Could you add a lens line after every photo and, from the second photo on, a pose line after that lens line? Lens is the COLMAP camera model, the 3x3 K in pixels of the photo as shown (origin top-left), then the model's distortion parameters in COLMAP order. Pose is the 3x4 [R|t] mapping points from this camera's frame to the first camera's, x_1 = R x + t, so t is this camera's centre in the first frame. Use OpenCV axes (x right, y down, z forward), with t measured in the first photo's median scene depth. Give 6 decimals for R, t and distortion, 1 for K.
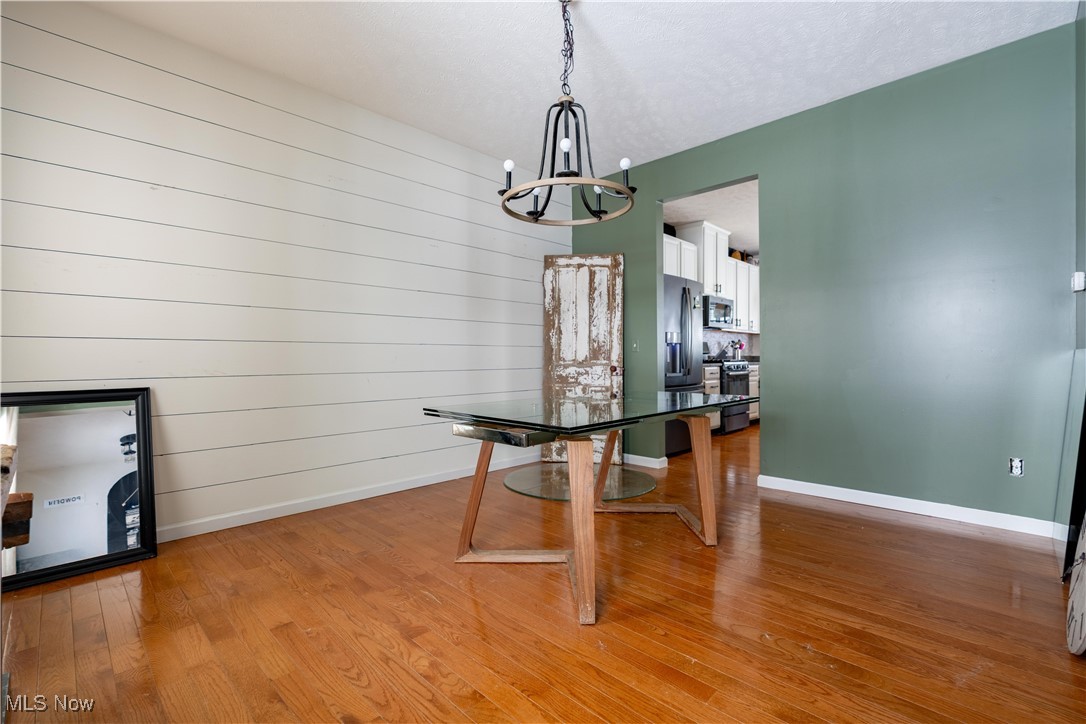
lens RADIAL K [[490.3, 0, 545.2], [0, 490.3, 364.0], [0, 0, 1]] dist [-0.001994, 0.001132]
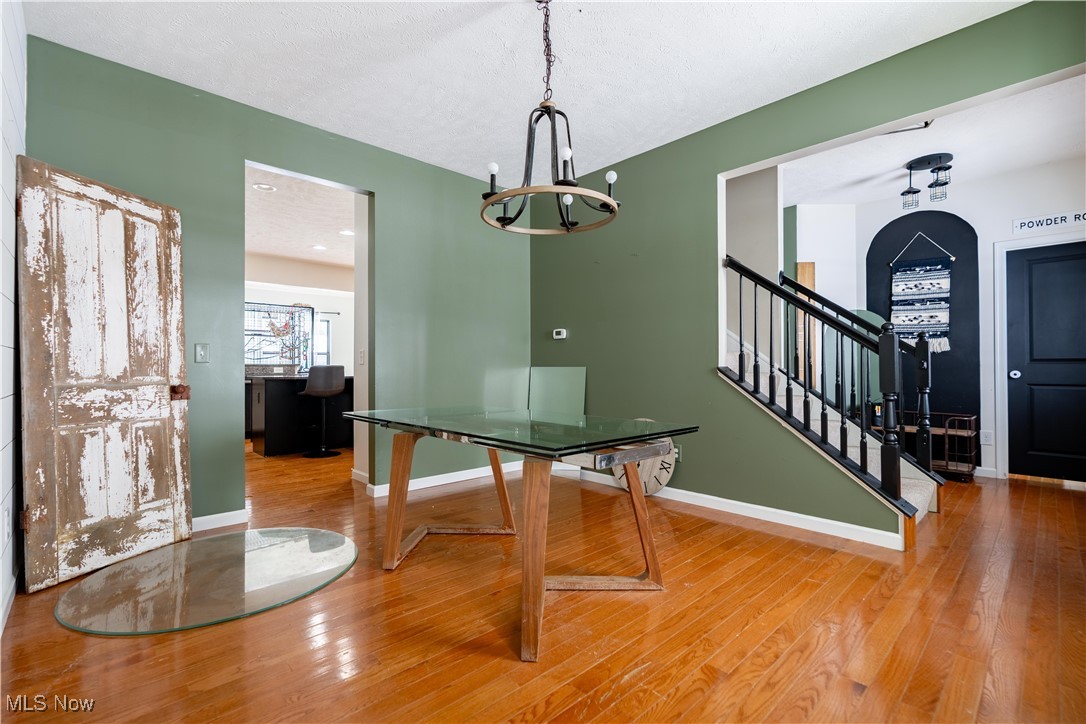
lens RADIAL K [[490.3, 0, 542.7], [0, 490.3, 365.4], [0, 0, 1]] dist [-0.001994, 0.001132]
pose [[0.035015, 0.009623, 0.999340, -0.464608], [0.011536, 0.999883, -0.010032, -0.009041], [-0.999320, 0.011880, 0.034900, 0.497025]]
